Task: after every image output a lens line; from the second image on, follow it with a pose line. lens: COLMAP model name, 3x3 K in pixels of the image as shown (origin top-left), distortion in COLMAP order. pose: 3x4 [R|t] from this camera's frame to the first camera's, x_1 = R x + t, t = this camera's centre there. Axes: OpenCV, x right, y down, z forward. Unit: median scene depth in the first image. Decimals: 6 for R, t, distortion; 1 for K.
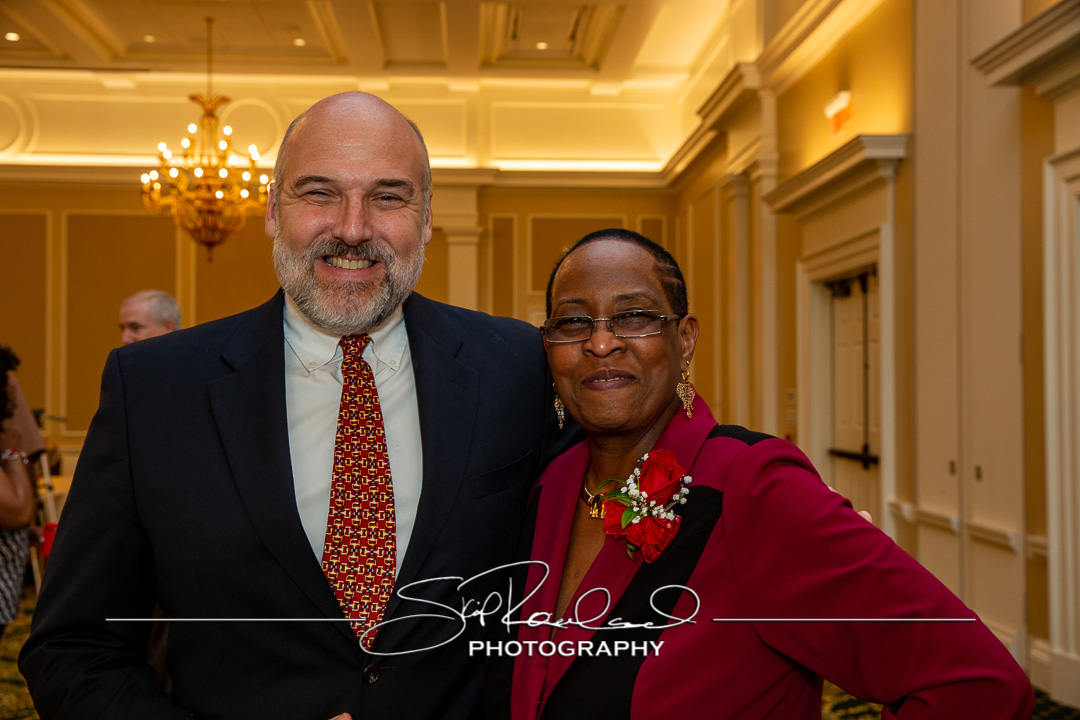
lens RADIAL K [[1278.8, 0, 540.0], [0, 1278.8, 360.0], [0, 0, 1]] dist [0.059276, 0.021274]
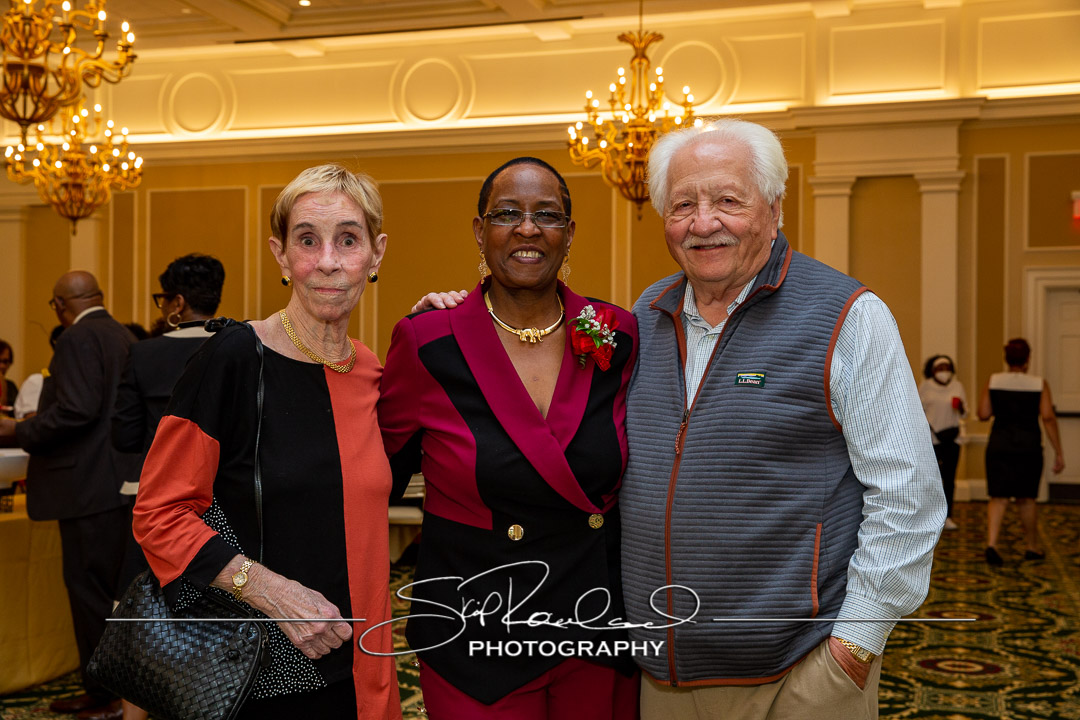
lens RADIAL K [[1368.2, 0, 540.0], [0, 1368.2, 360.0], [0, 0, 1]] dist [0.071618, 0.060820]
pose [[0.936985, 0.002168, -0.349364, 0.011645], [0.000012, 0.999981, 0.006237, 0.015052], [0.349370, -0.005848, 0.936966, 0.081637]]
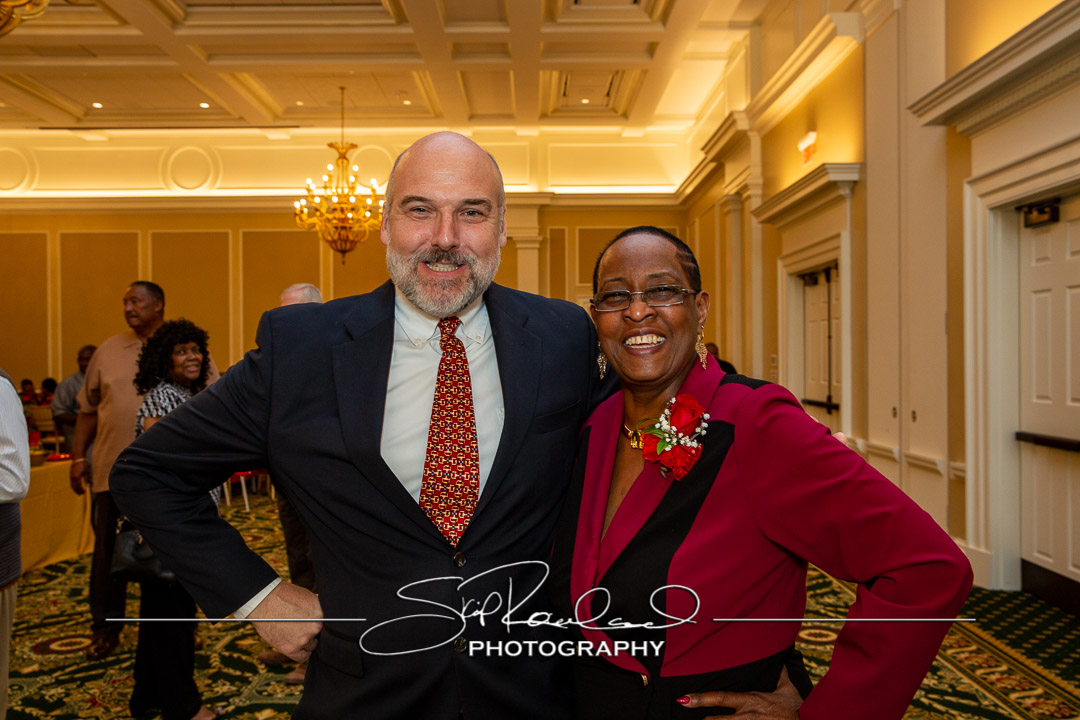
lens RADIAL K [[944.7, 0, 540.0], [0, 944.7, 360.0], [0, 0, 1]] dist [-0.061236, 0.117978]
pose [[0.998837, -0.006024, -0.047832, -0.000479], [0.007251, 0.999648, 0.025508, 0.001221], [0.047661, -0.025825, 0.998530, 0.005785]]
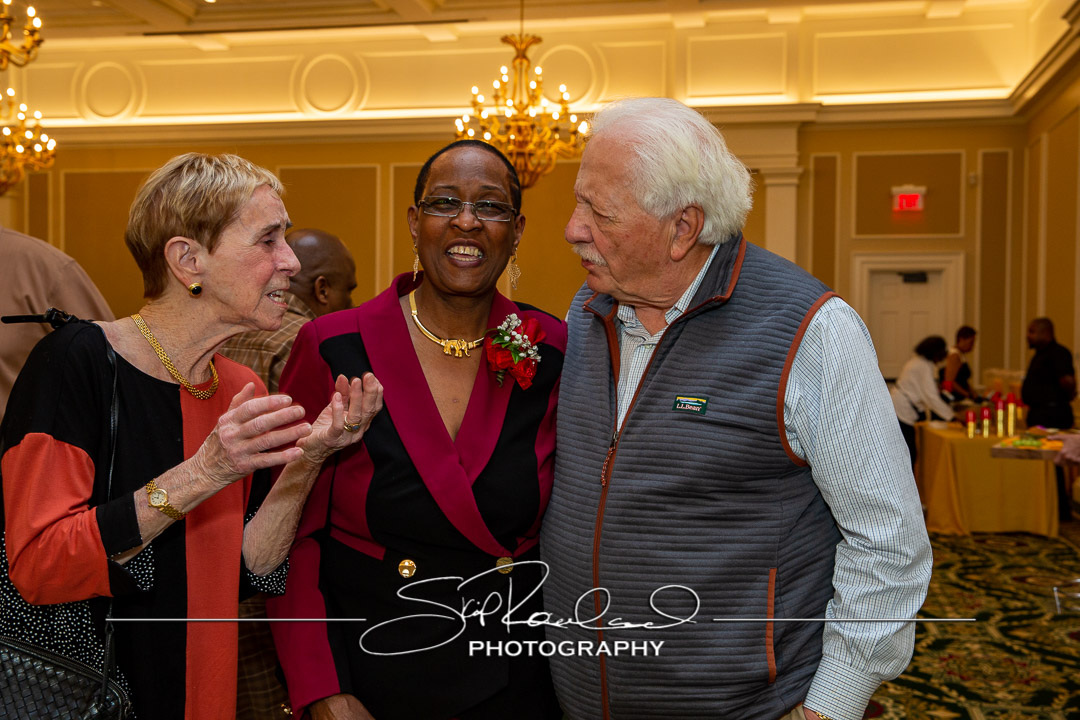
lens RADIAL K [[1189.3, 0, 540.0], [0, 1189.3, 360.0], [0, 0, 1]] dist [0.004785, 0.148641]
pose [[0.966614, 0.013489, -0.255882, -0.006671], [-0.004840, 0.999396, 0.034399, 0.010691], [0.256191, -0.032012, 0.966096, 0.116394]]
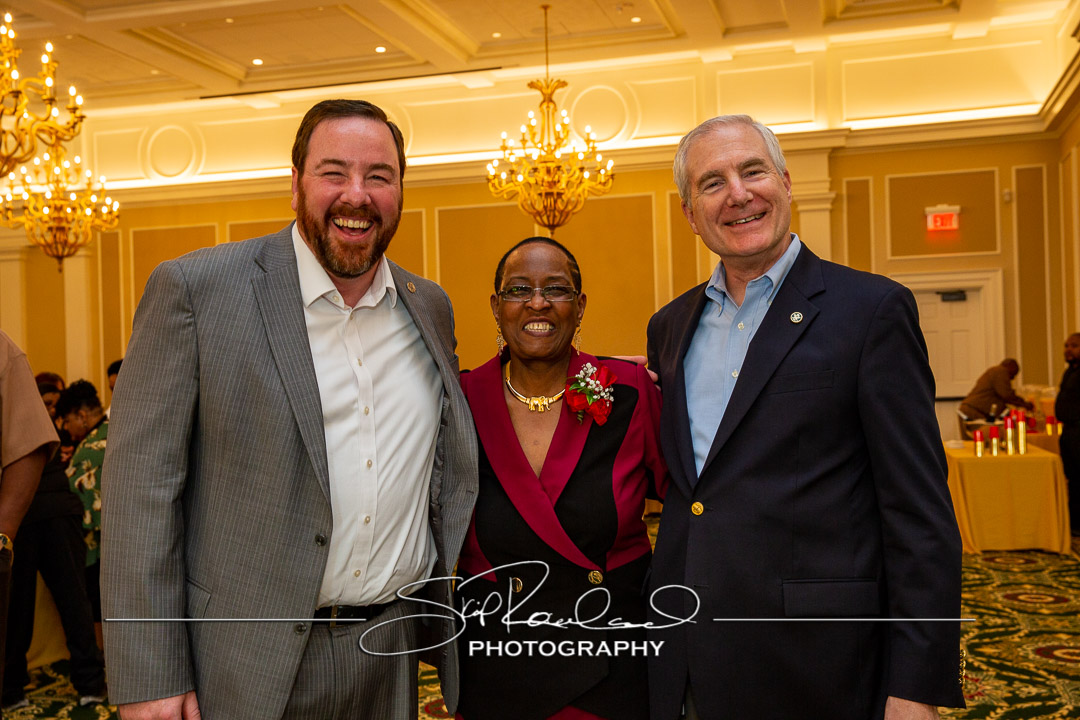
lens RADIAL K [[1179.0, 0, 540.0], [0, 1179.0, 360.0], [0, 0, 1]] dist [0.013525, 0.123109]
pose [[0.944694, -0.029605, -0.326615, 0.037348], [0.034395, 0.999369, 0.008898, 0.007146], [0.326146, -0.019640, 0.945115, 0.109801]]
